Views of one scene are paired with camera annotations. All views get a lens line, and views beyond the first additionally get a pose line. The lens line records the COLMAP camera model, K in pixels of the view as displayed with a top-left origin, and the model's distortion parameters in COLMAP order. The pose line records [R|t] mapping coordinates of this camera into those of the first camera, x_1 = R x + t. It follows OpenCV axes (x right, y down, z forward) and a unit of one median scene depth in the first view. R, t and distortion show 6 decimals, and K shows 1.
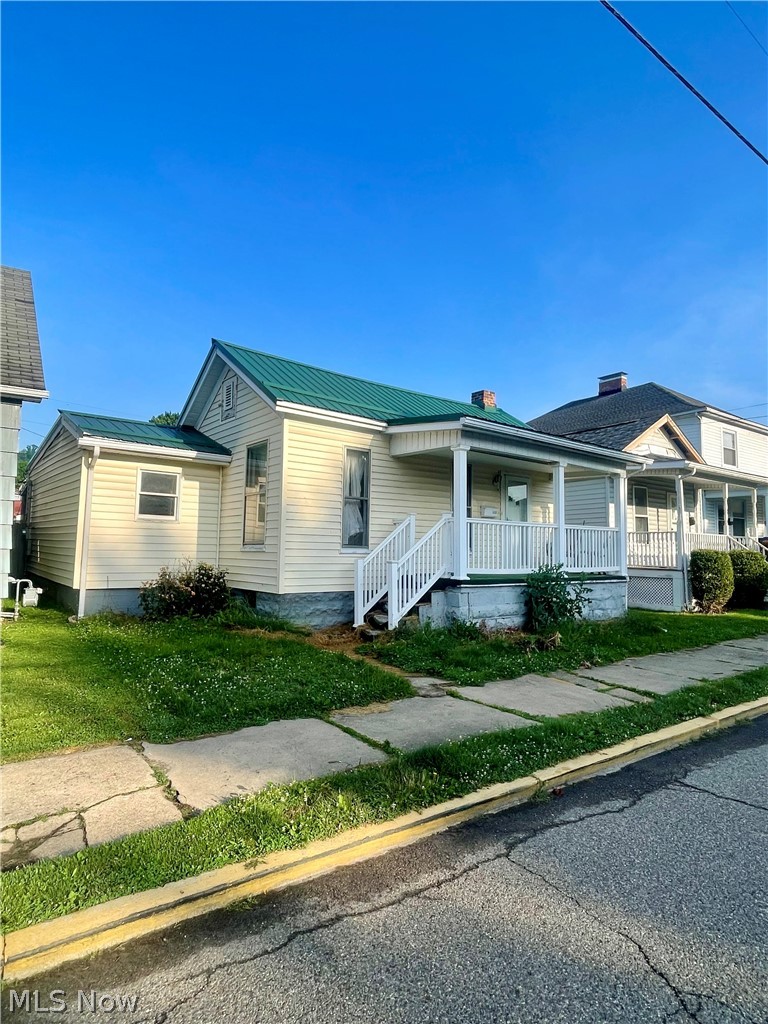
lens RADIAL K [[557.6, 0, 383.2], [0, 557.6, 507.5], [0, 0, 1]] dist [-0.001002, 0.001806]
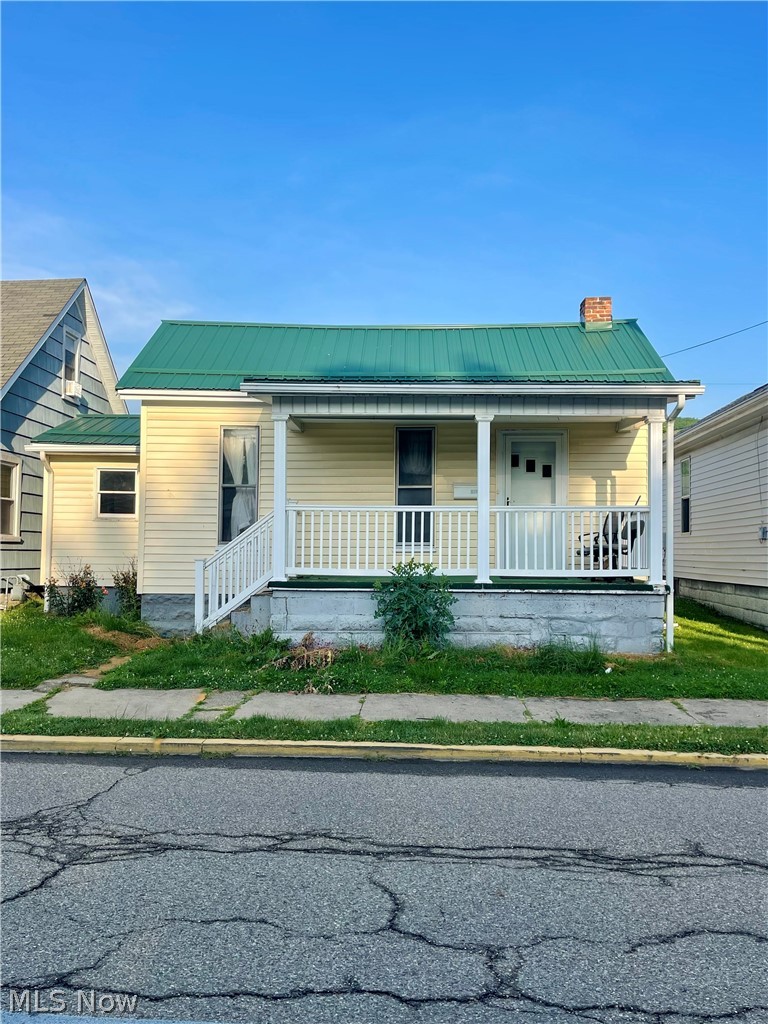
lens RADIAL K [[856.5, 0, 387.0], [0, 856.5, 513.4], [0, 0, 1]] dist [-0.000458, 0.000076]
pose [[0.785785, -0.035503, -0.617480, 1.147287], [0.052328, 0.998588, 0.009174, 0.031284], [0.616282, -0.039520, 0.786533, 0.135380]]
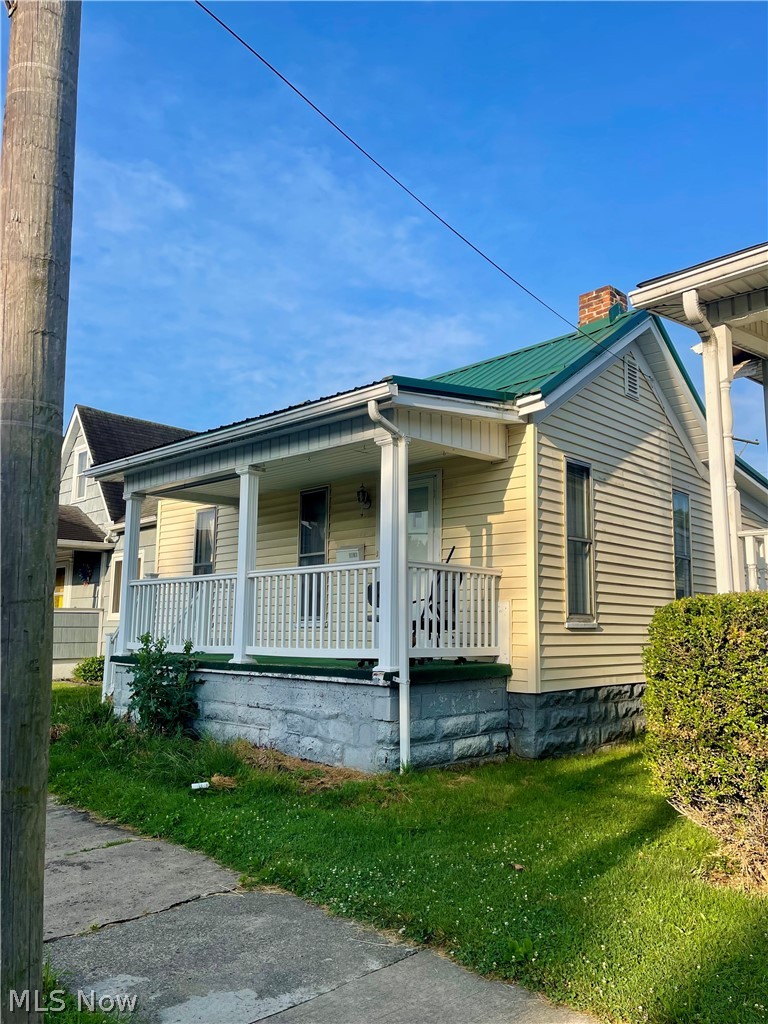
lens RADIAL K [[767.7, 0, 381.1], [0, 767.7, 514.0], [0, 0, 1]] dist [0.059241, -0.000029]
pose [[0.182074, -0.158749, -0.970385, 1.499630], [0.072054, 0.986382, -0.147846, 0.132958], [0.980641, -0.043002, 0.191033, 1.309082]]
